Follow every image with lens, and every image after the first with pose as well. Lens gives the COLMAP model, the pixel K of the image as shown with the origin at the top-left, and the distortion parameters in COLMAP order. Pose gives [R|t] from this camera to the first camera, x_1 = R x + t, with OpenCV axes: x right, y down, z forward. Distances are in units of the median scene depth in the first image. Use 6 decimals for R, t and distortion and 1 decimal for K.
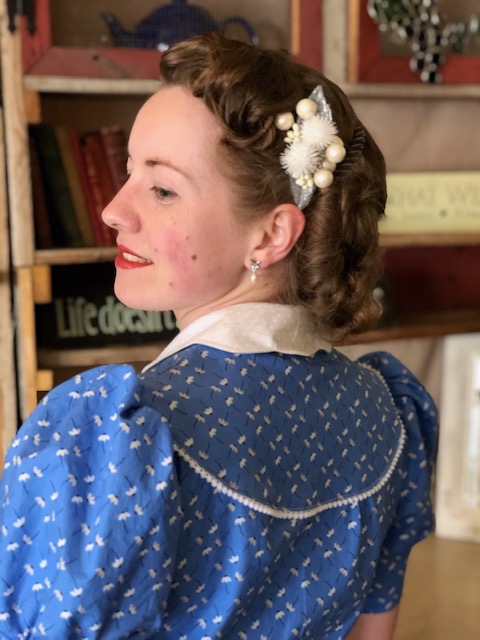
lens RADIAL K [[1065.7, 0, 242.3], [0, 1065.7, 317.9], [0, 0, 1]] dist [0.063119, 0.000000]
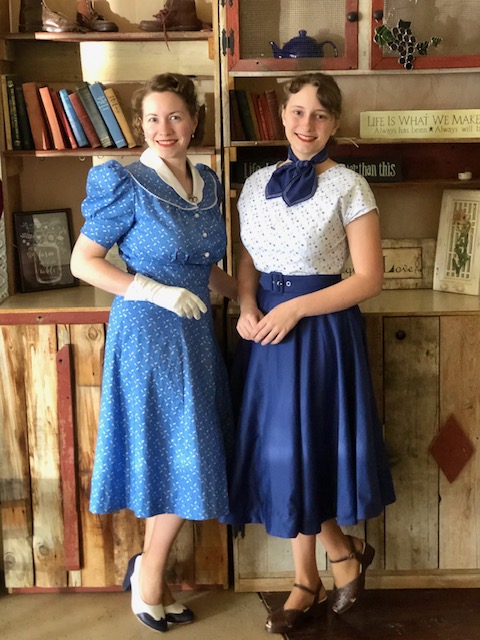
lens RADIAL K [[1090.9, 0, 254.8], [0, 1090.9, 311.2], [0, 0, 1]] dist [0.021098, 0.000000]
pose [[0.932713, 0.063710, -0.354947, 0.746044], [-0.047789, 0.997426, 0.053451, 0.184379], [0.357439, -0.032892, 0.933357, -1.301596]]
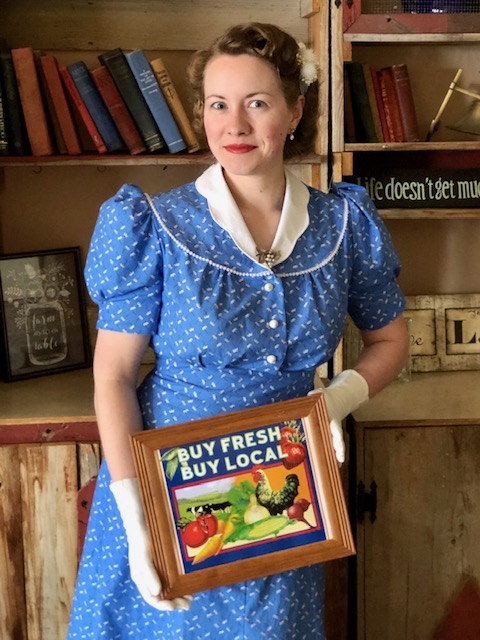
lens RADIAL K [[1110.5, 0, 252.5], [0, 1110.5, 302.7], [0, 0, 1]] dist [0.037698, 0.000000]
pose [[0.958173, 0.051767, -0.281469, 0.143995], [-0.043691, 0.998435, 0.034900, 0.115805], [0.282835, -0.021142, 0.958936, -0.596153]]
